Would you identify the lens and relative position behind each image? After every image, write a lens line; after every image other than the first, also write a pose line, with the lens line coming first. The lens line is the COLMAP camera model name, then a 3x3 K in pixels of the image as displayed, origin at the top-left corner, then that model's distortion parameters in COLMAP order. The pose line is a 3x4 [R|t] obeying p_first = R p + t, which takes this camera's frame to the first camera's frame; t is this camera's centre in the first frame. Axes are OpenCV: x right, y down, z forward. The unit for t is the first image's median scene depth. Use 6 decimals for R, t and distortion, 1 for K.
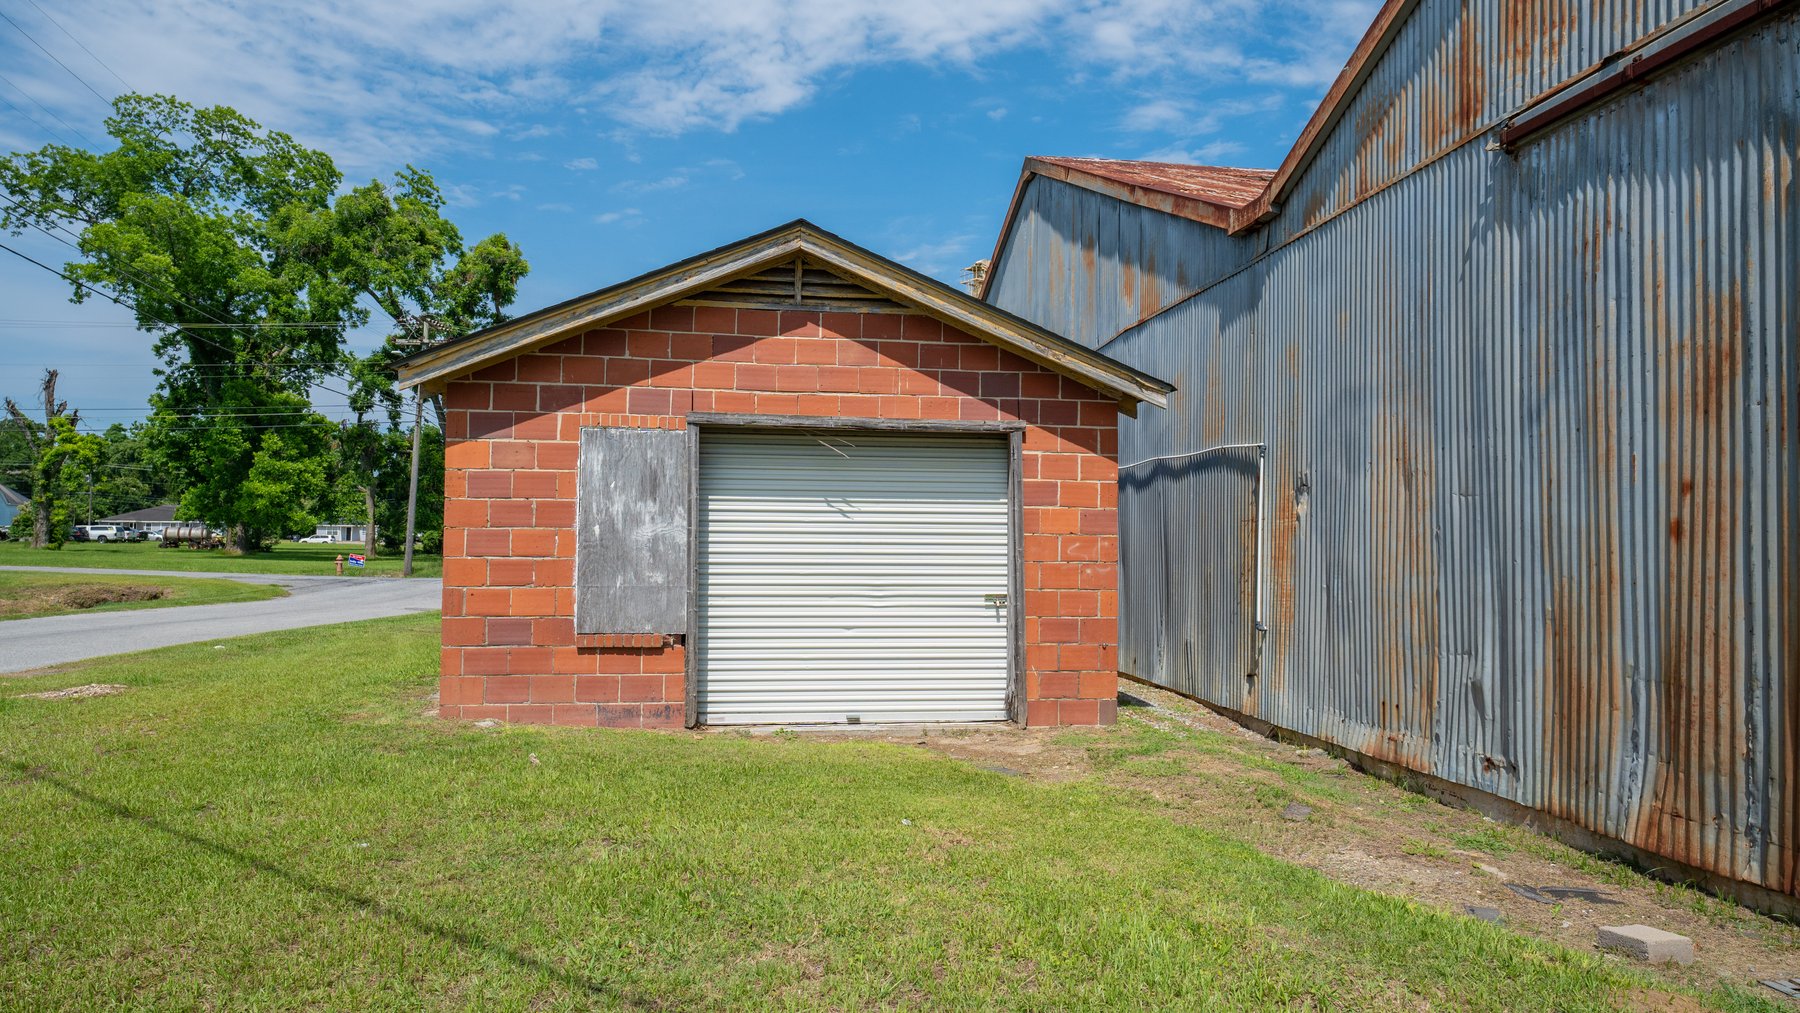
lens RADIAL K [[1153.8, 0, 871.6], [0, 1153.8, 498.8], [0, 0, 1]] dist [0.004254, -0.005905]
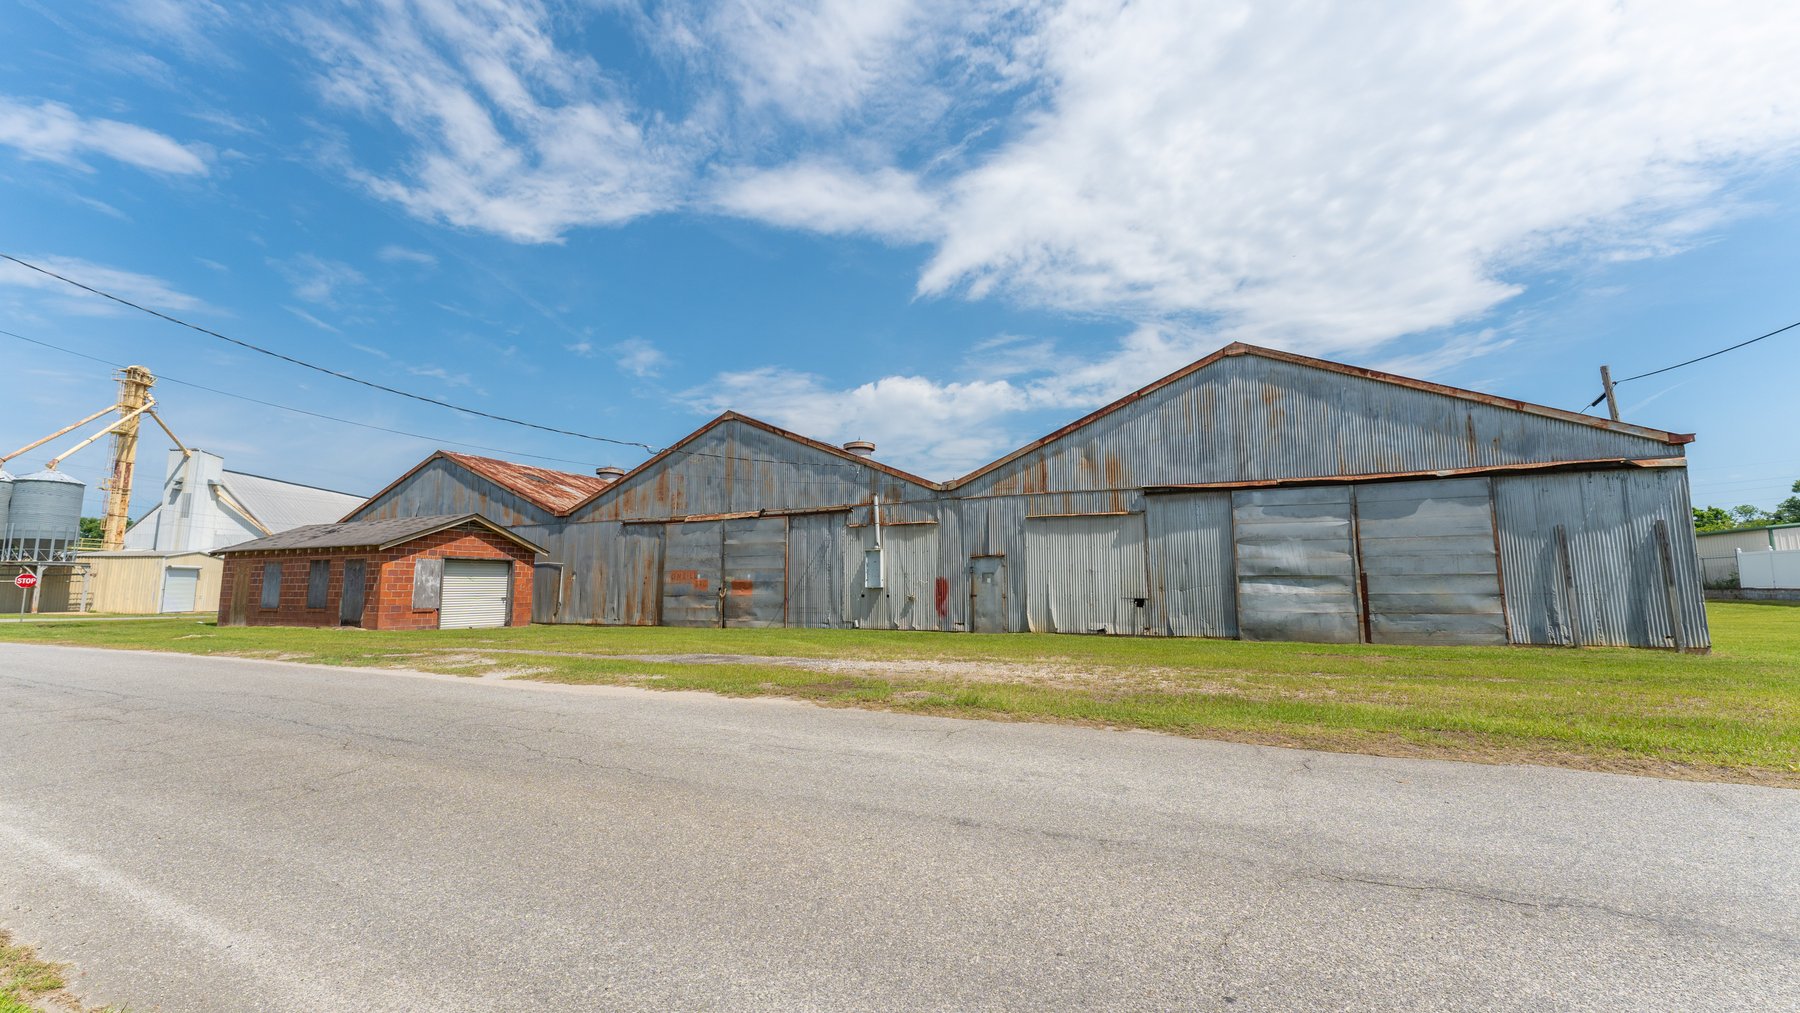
lens RADIAL K [[709.1, 0, 922.0], [0, 709.1, 528.6], [0, 0, 1]] dist [0.000284, 0.000096]
pose [[0.510829, 0.059651, 0.857610, -0.285764], [-0.029191, 0.998218, -0.052044, -0.017030], [-0.859186, 0.001551, 0.511660, -0.353211]]
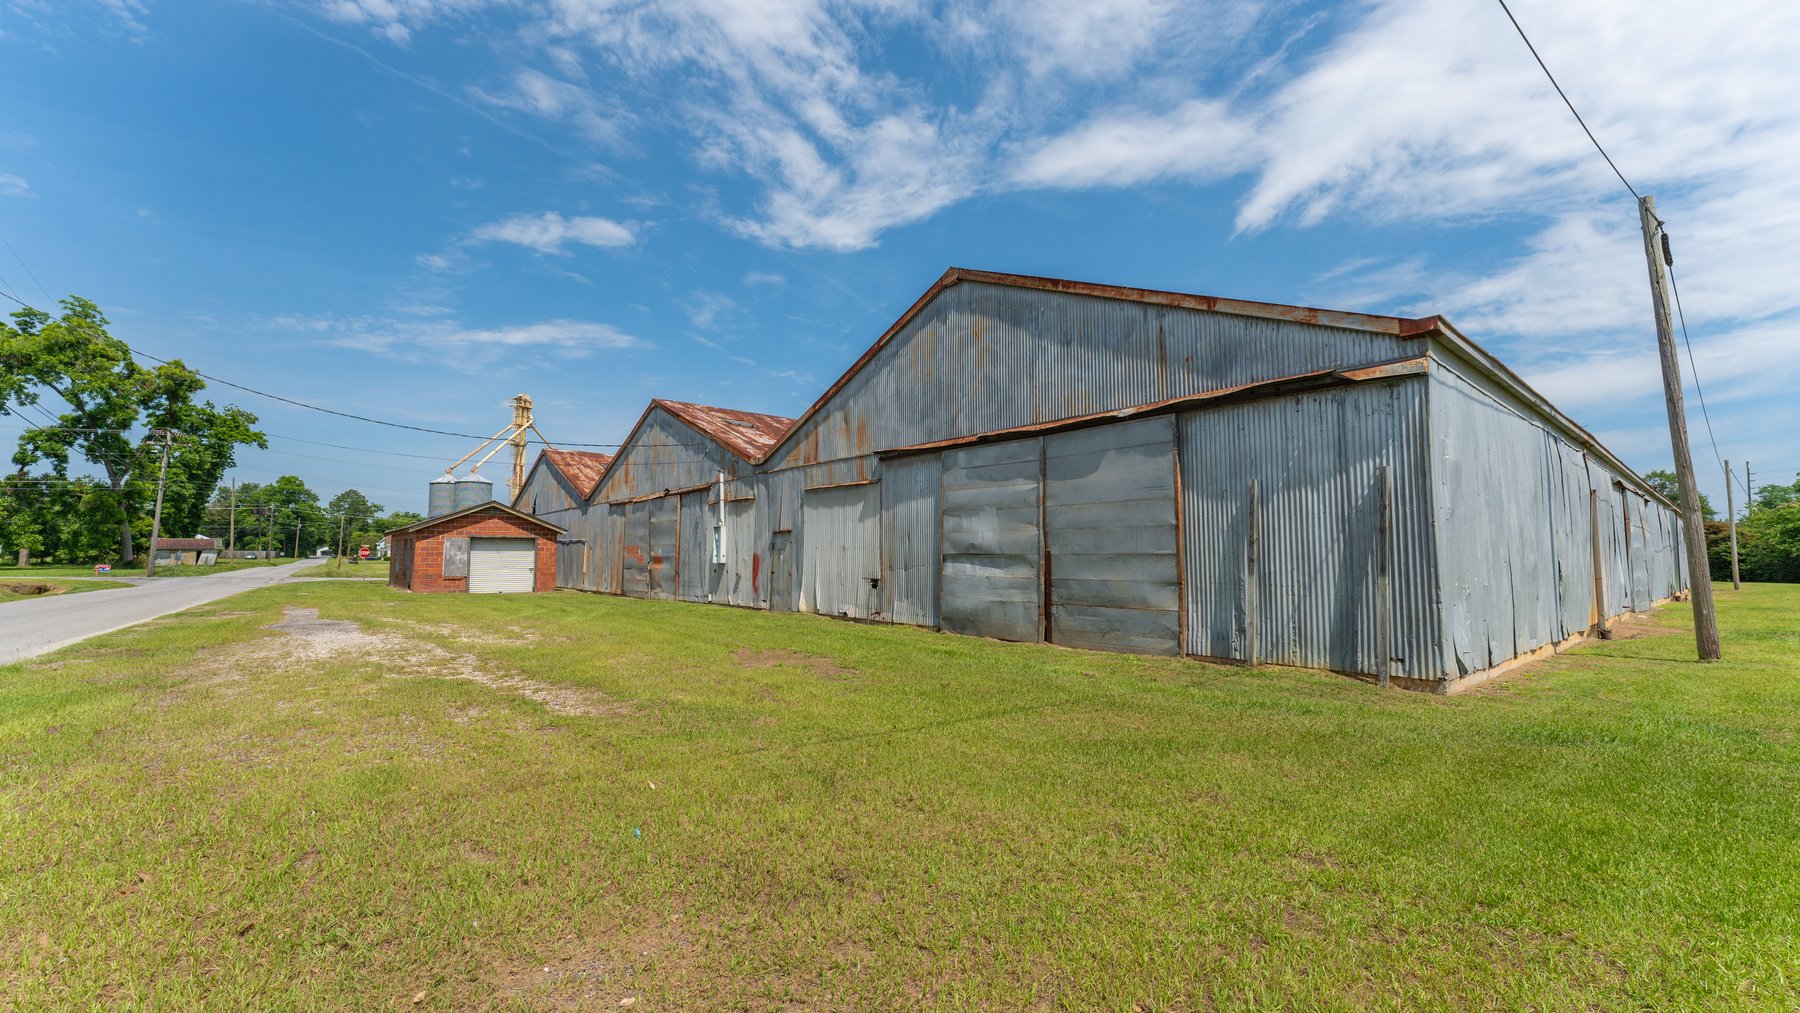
lens RADIAL K [[709.1, 0, 912.0], [0, 709.1, 502.5], [0, 0, 1]] dist [0.000284, 0.000096]
pose [[0.823063, 0.030342, 0.567139, -0.063849], [-0.014710, 0.999376, -0.032119, -0.028818], [-0.567759, 0.018093, 0.822996, -0.552796]]
